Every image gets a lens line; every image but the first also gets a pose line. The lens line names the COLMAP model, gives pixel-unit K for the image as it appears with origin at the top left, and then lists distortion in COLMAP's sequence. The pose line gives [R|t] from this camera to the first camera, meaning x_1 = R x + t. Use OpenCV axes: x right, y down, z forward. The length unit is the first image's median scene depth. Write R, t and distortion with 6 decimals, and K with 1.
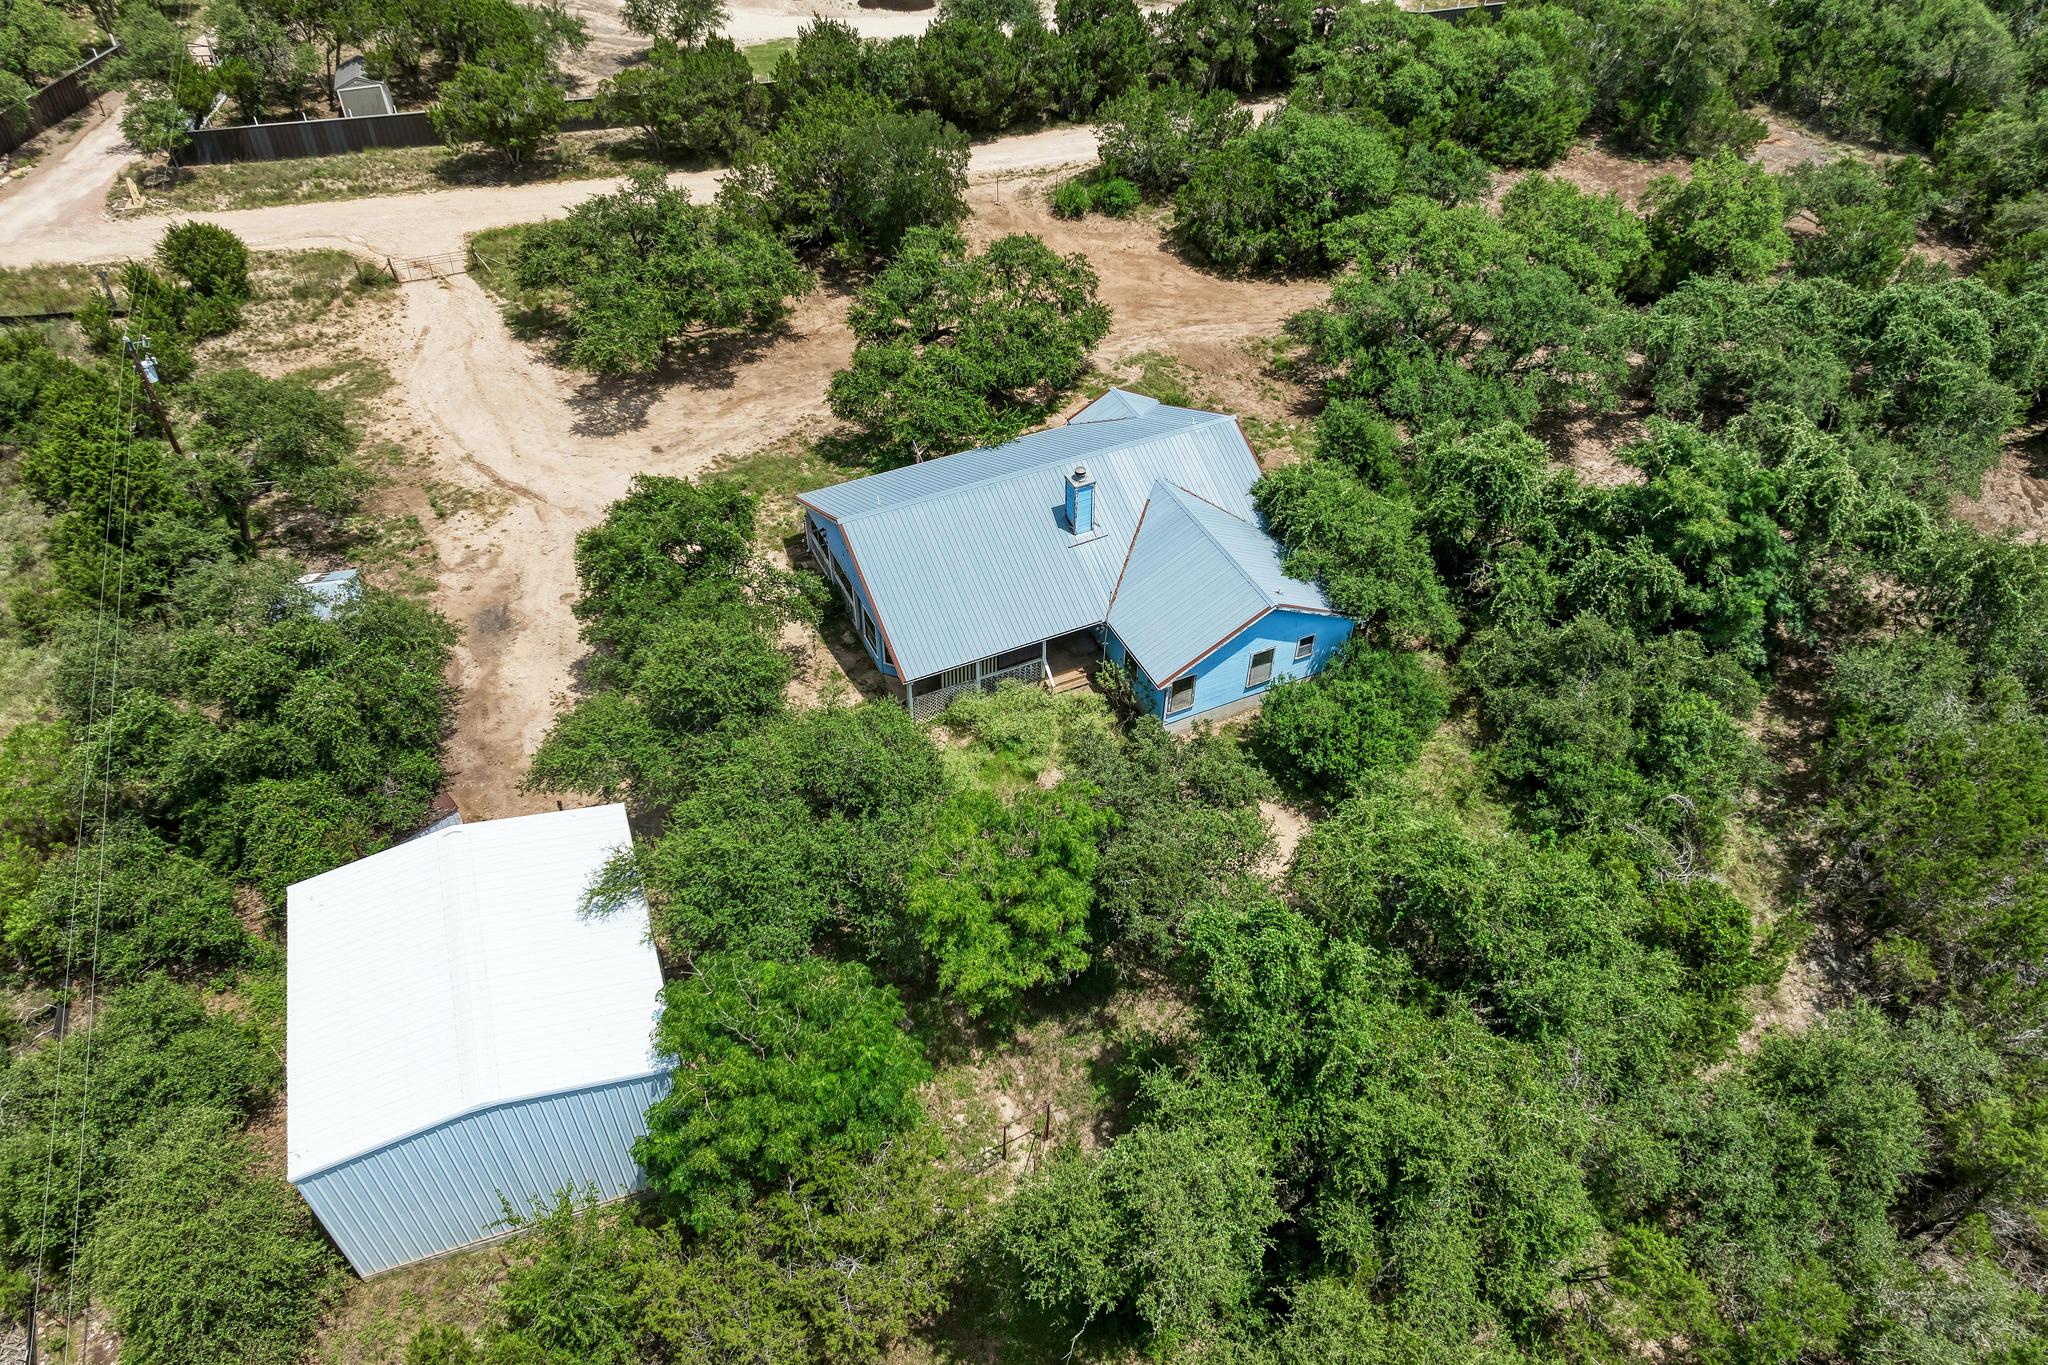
lens RADIAL K [[1442.6, 0, 1024.0], [0, 1442.6, 682.5], [0, 0, 1]] dist [-0.071122, 0.040538]
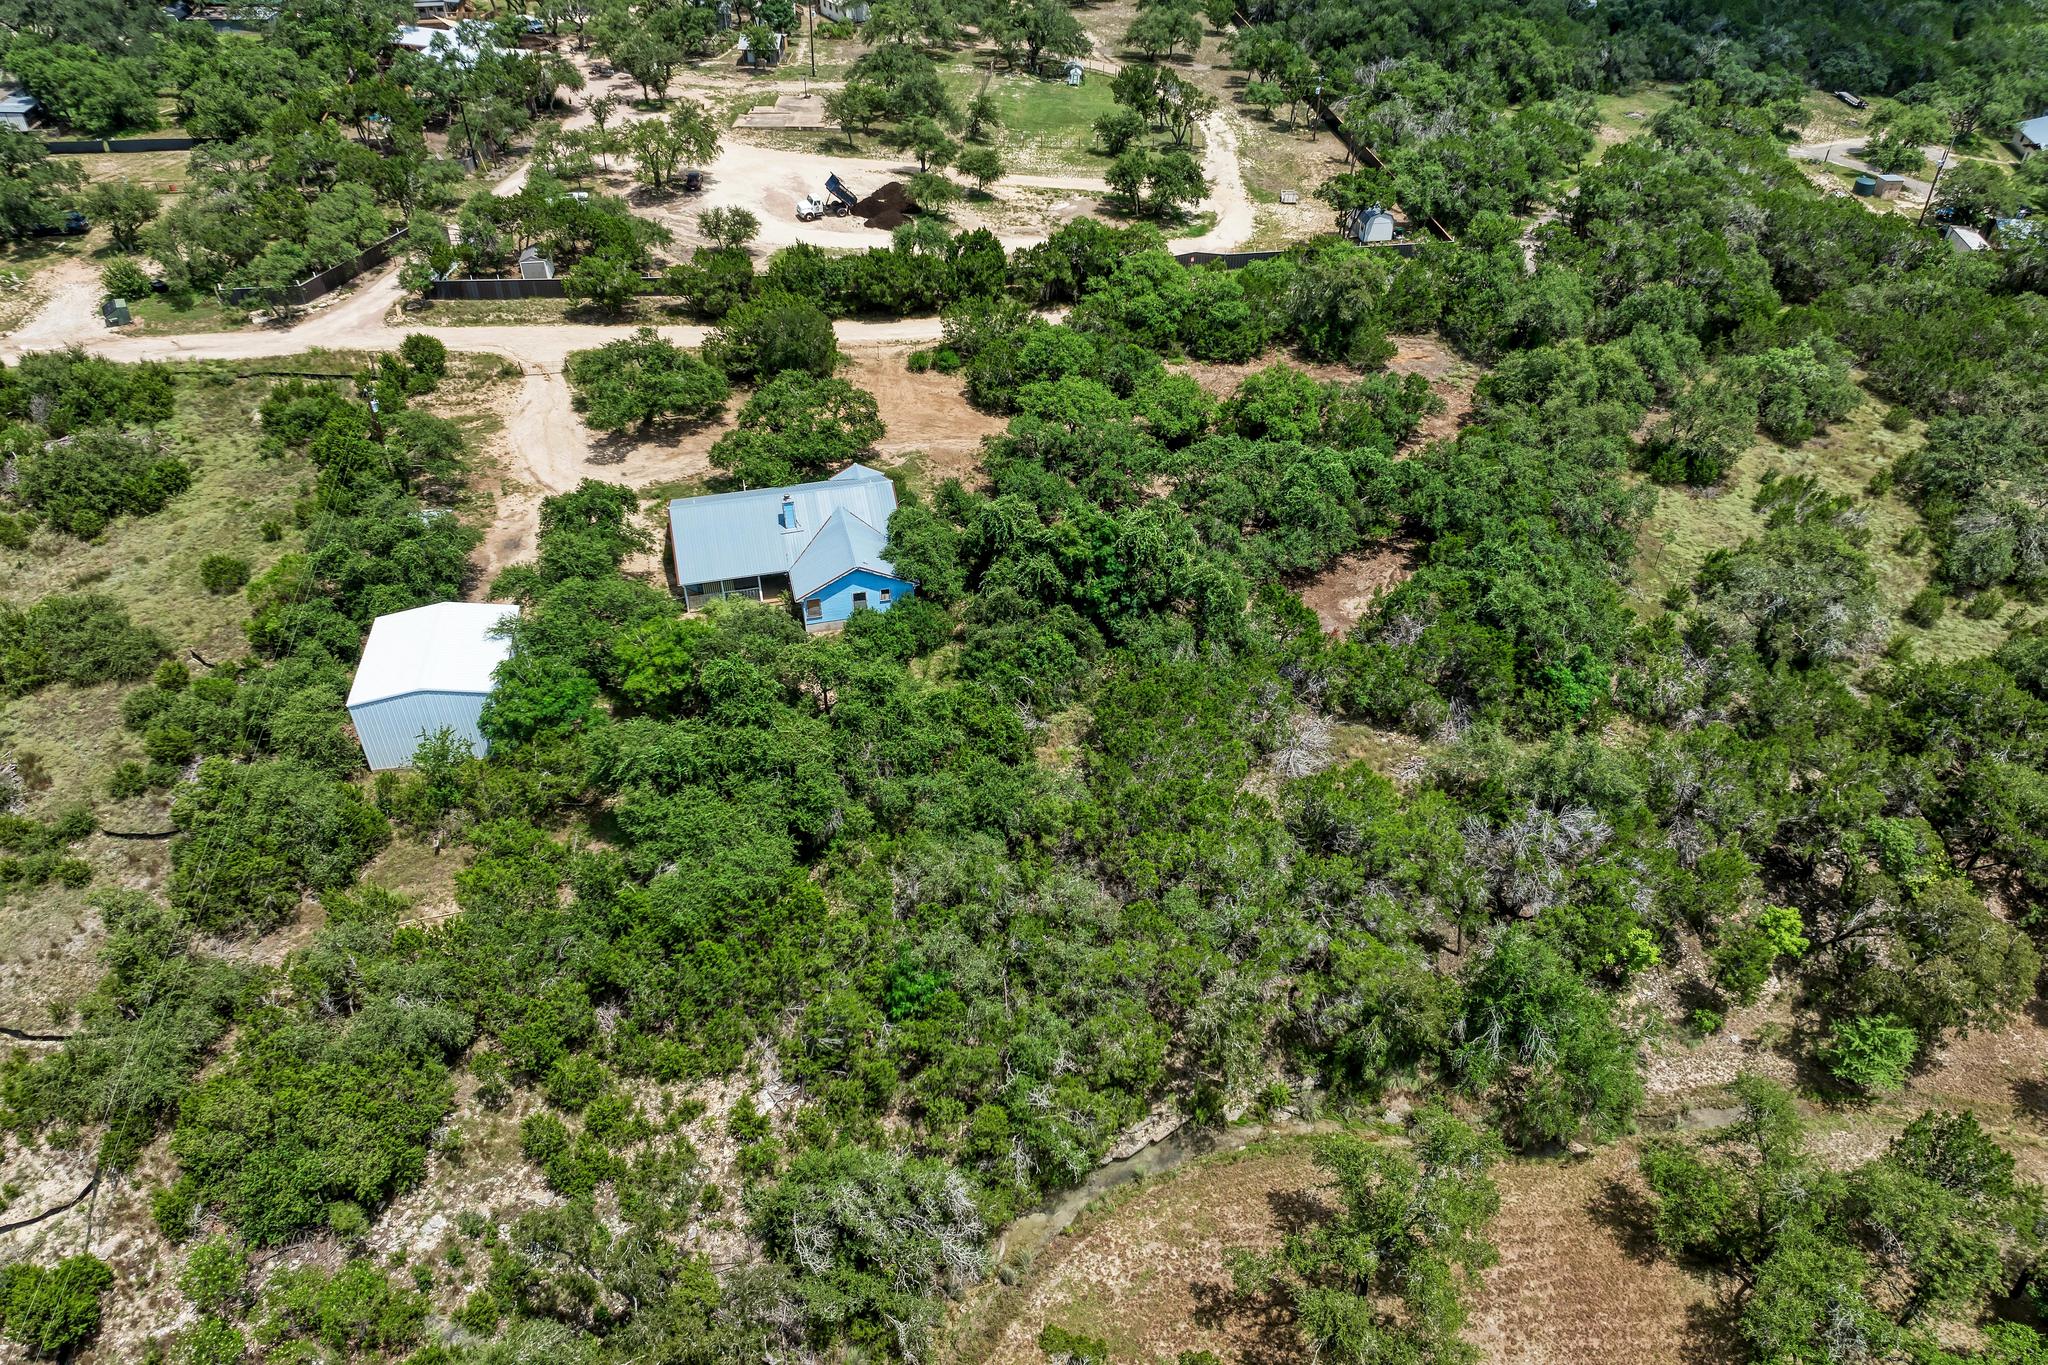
lens RADIAL K [[1422.3, 0, 1049.0], [0, 1422.3, 692.2], [0, 0, 1]] dist [-0.060242, -0.002707]
pose [[0.983112, 0.117674, -0.140157, 0.539785], [-0.128476, 0.989192, -0.070664, 0.165380], [0.130327, 0.087477, 0.987604, -0.674607]]
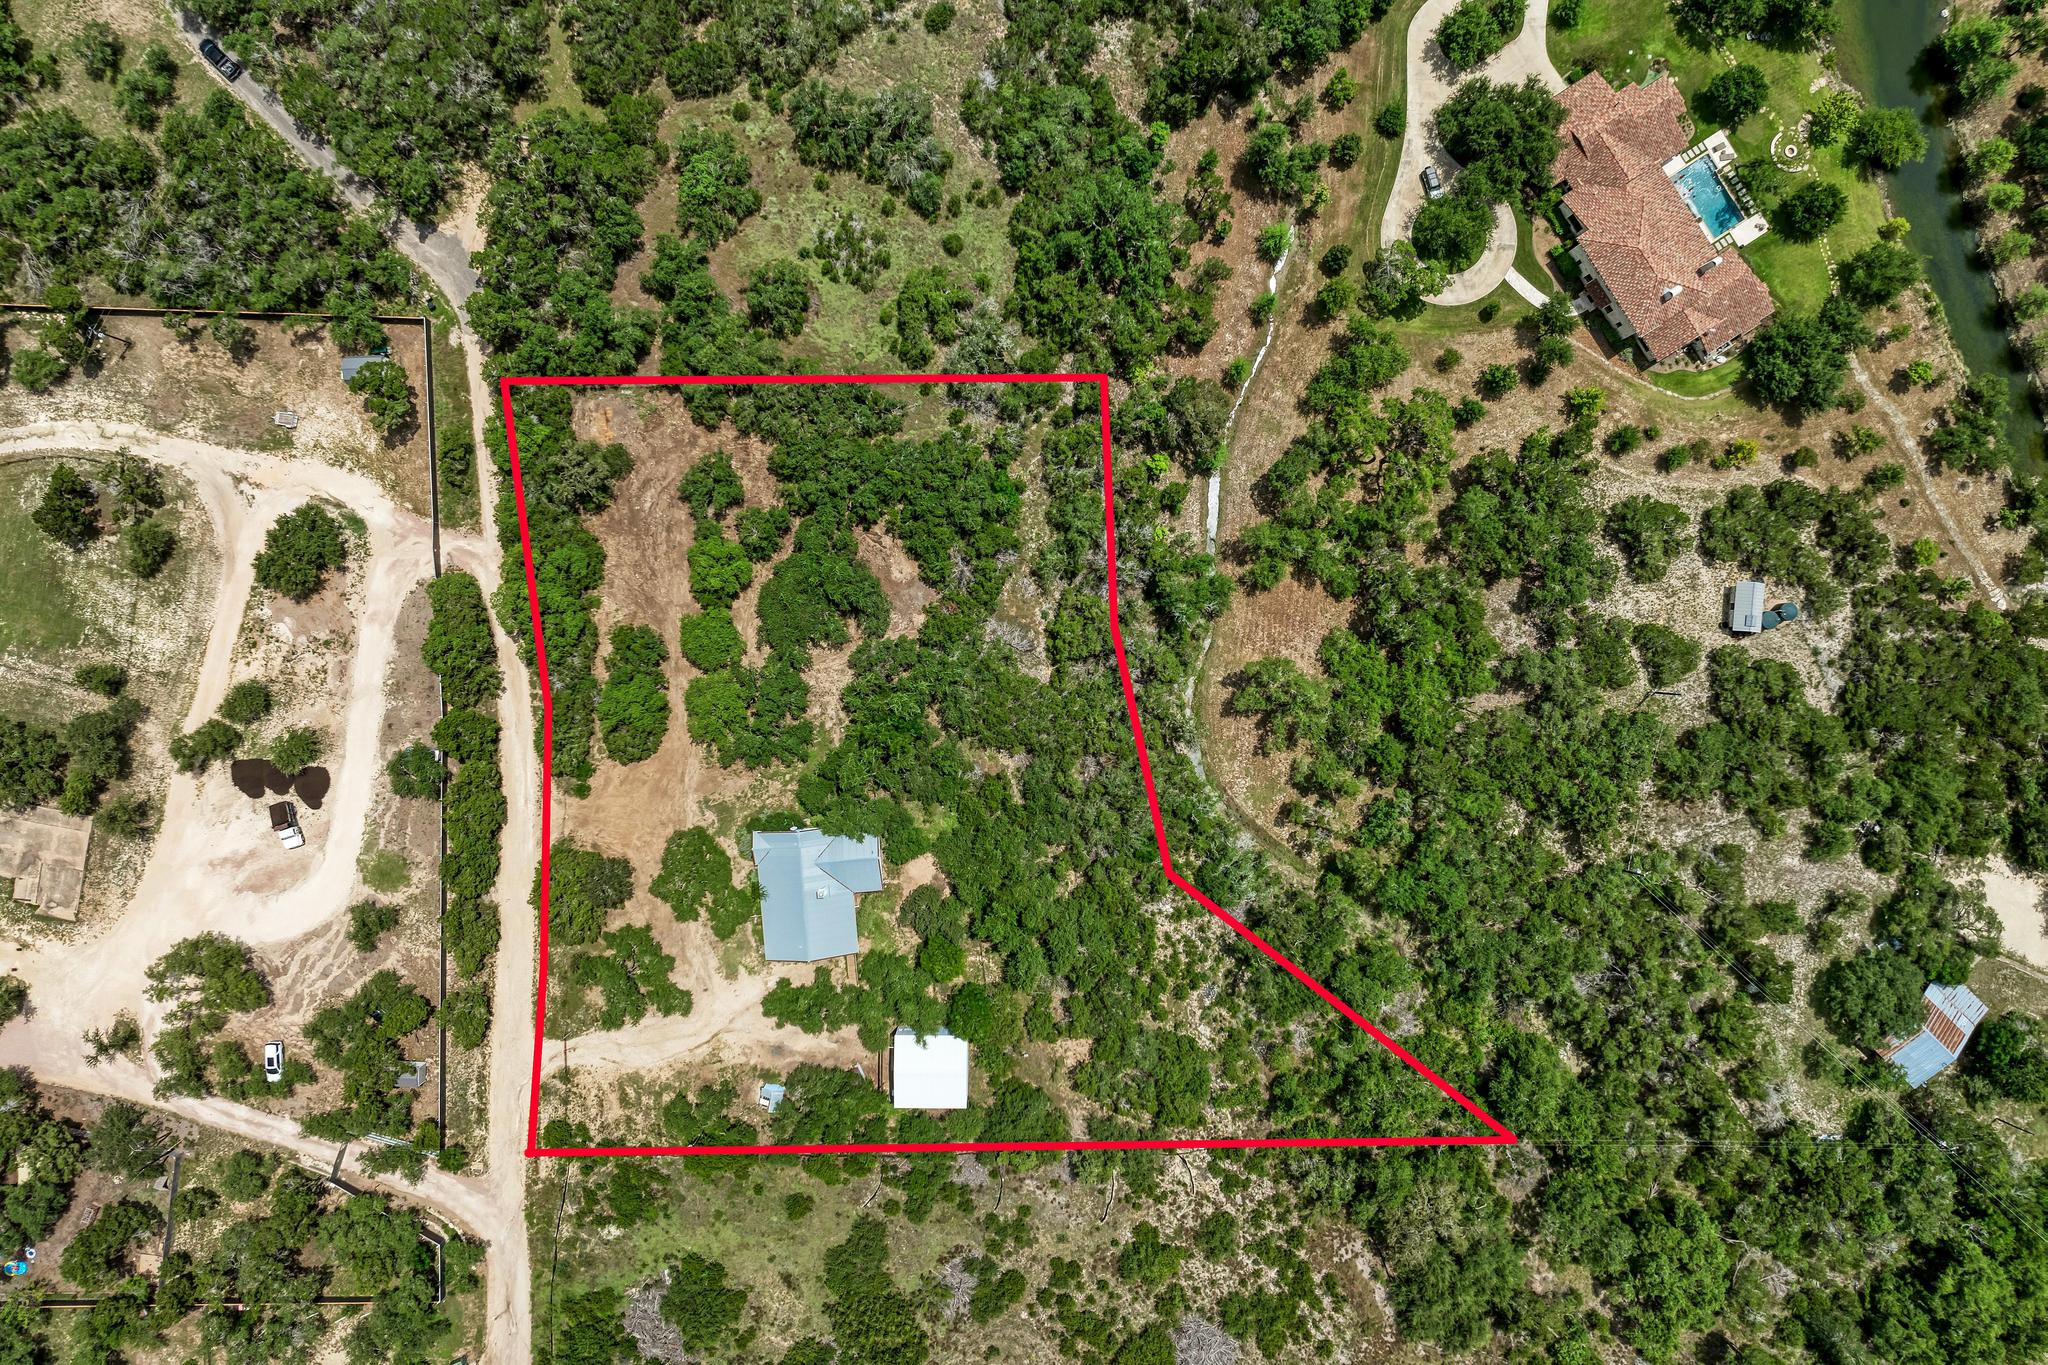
lens RADIAL K [[1454.9, 0, 1024.0], [0, 1454.9, 682.5], [0, 0, 1]] dist [-0.057352, -0.003056]
pose [[0.345278, -0.938309, -0.018956, 0.582327], [0.650409, 0.224679, 0.725594, -1.891841], [-0.676573, -0.262861, 0.687861, -1.245516]]
